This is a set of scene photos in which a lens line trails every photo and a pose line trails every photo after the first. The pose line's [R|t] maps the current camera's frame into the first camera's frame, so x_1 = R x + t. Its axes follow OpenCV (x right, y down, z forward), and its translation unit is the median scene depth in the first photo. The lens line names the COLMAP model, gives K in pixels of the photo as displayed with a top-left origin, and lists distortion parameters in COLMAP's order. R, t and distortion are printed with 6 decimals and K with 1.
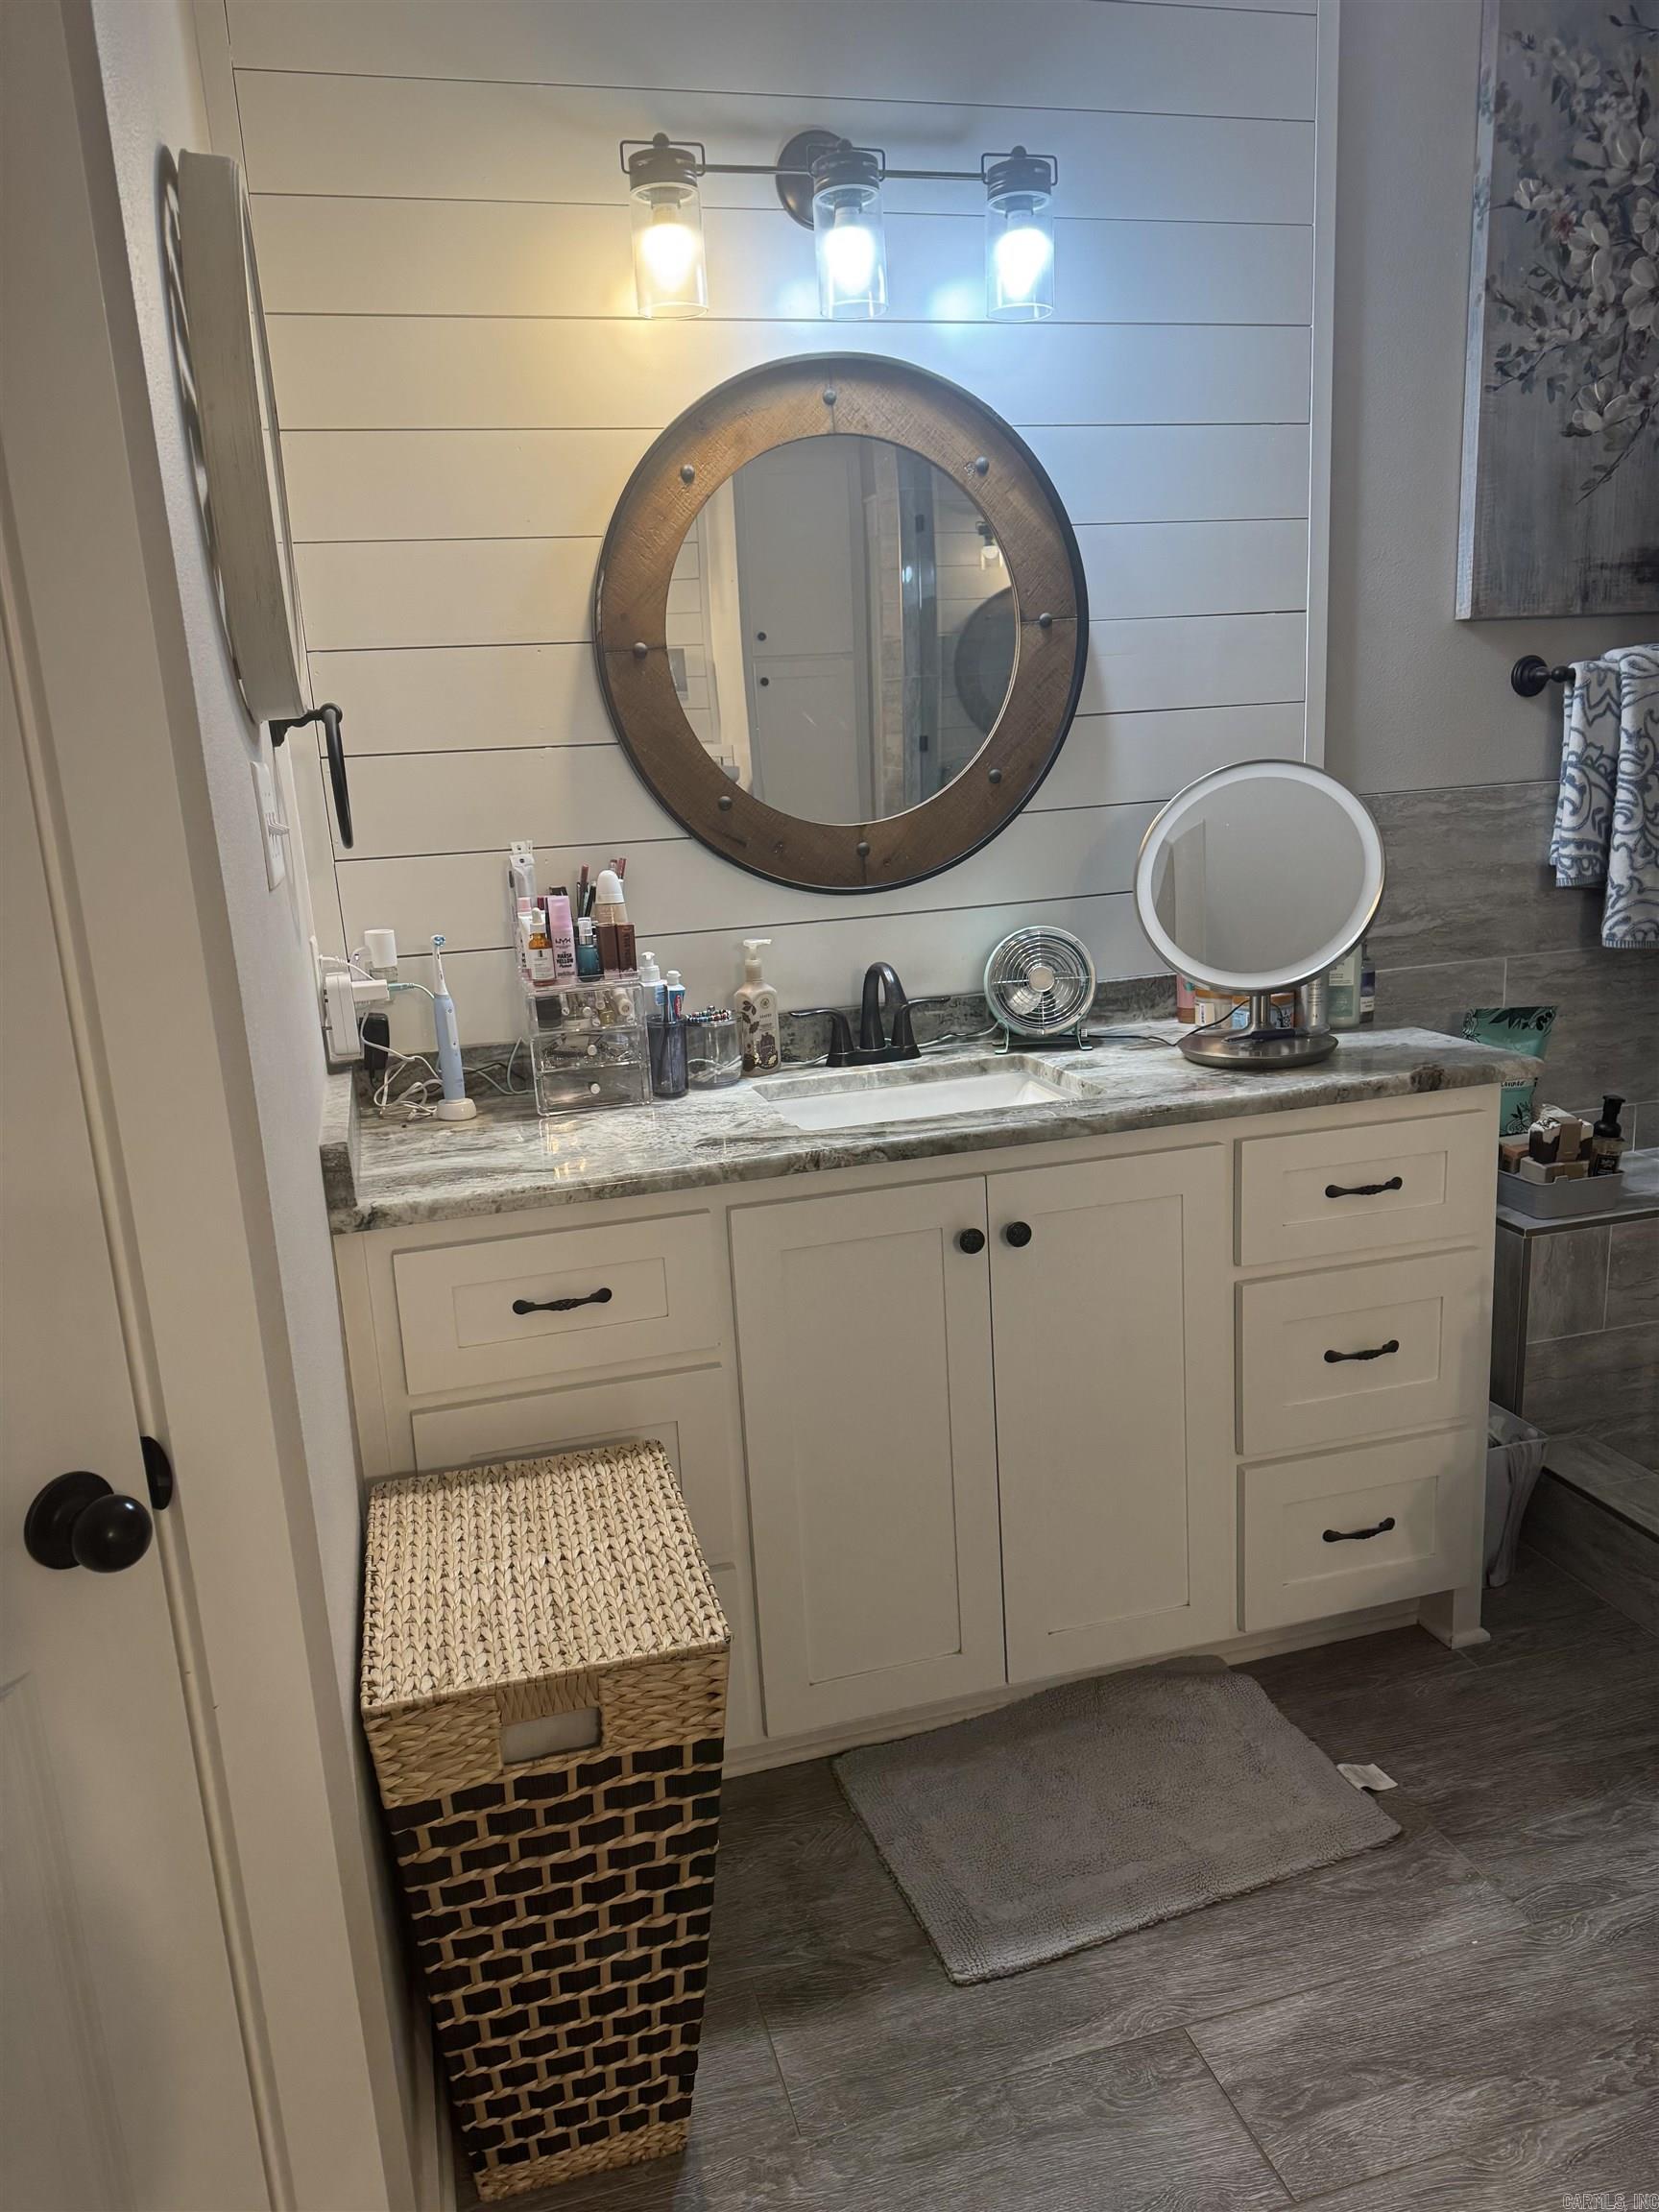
lens RADIAL K [[1519.2, 0, 829.5], [0, 1519.2, 1106.0], [0, 0, 1]] dist [0.011793, -0.035563]
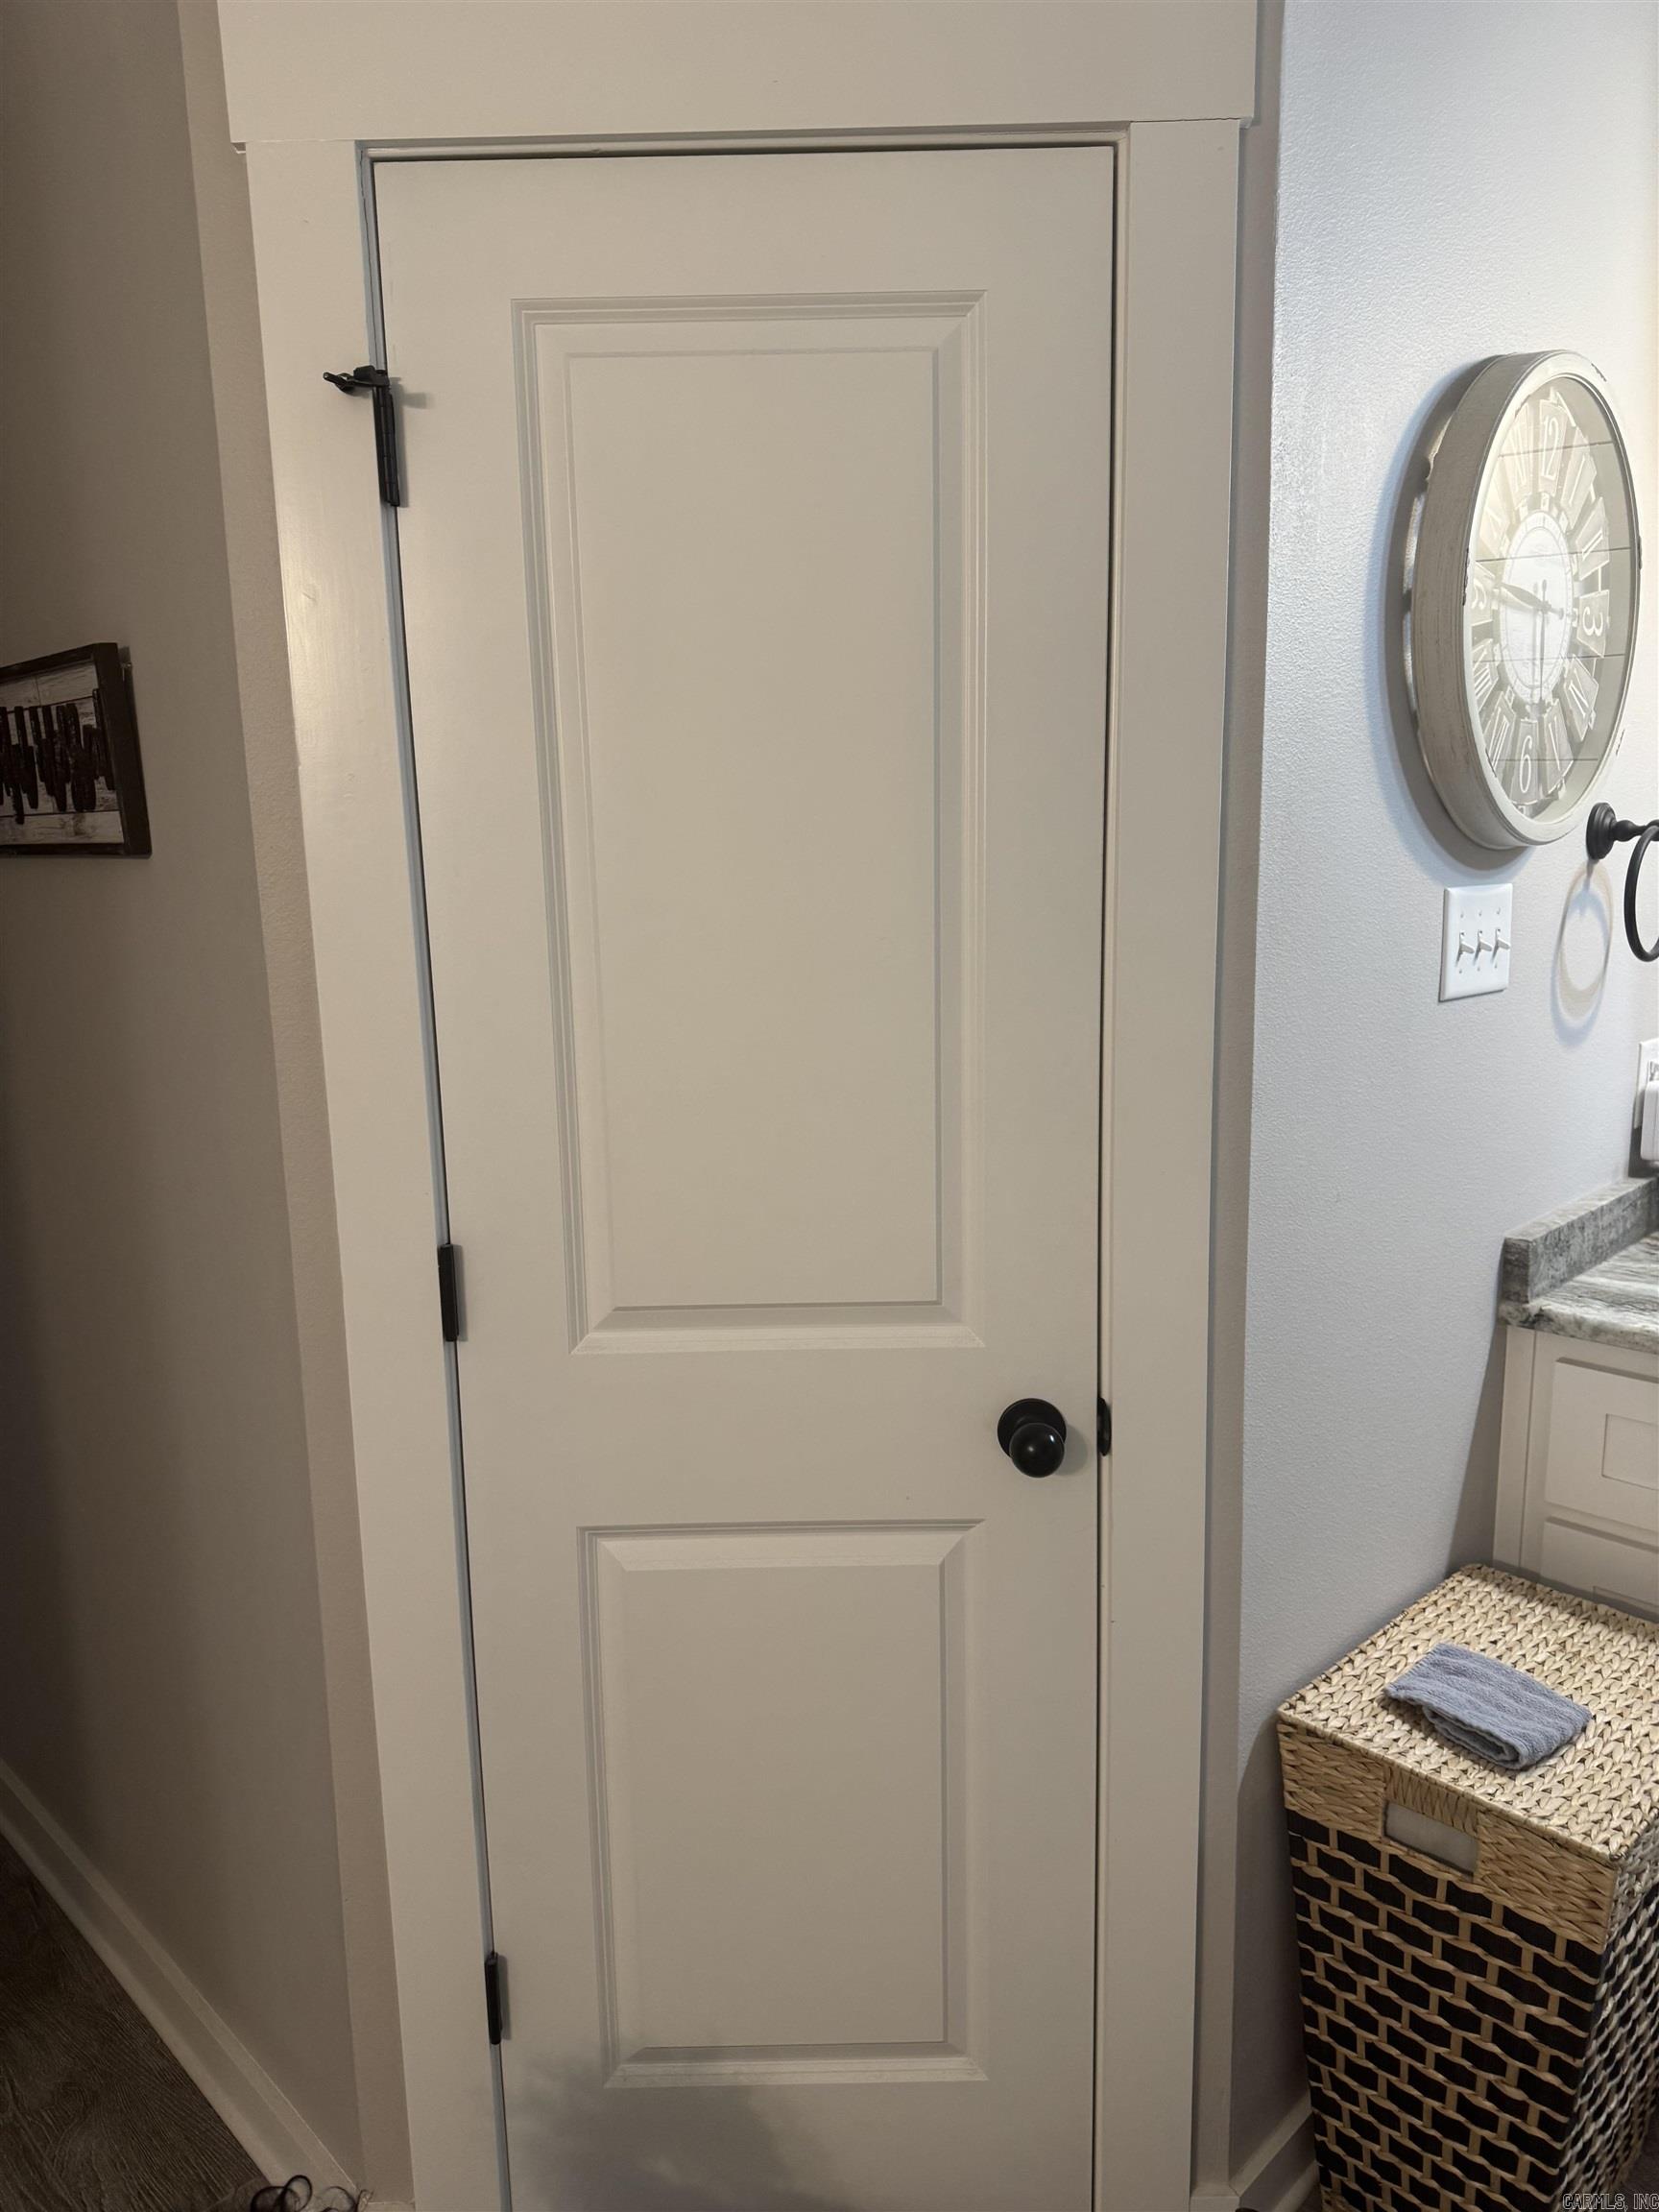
lens RADIAL K [[1538.1, 0, 829.5], [0, 1538.1, 1106.0], [0, 0, 1]] dist [-0.027031, -0.002716]
pose [[0.496610, 0.202854, -0.843936, 0.373226], [-0.215545, 0.970671, 0.106480, -0.089605], [0.840785, 0.129027, 0.525769, 0.041365]]
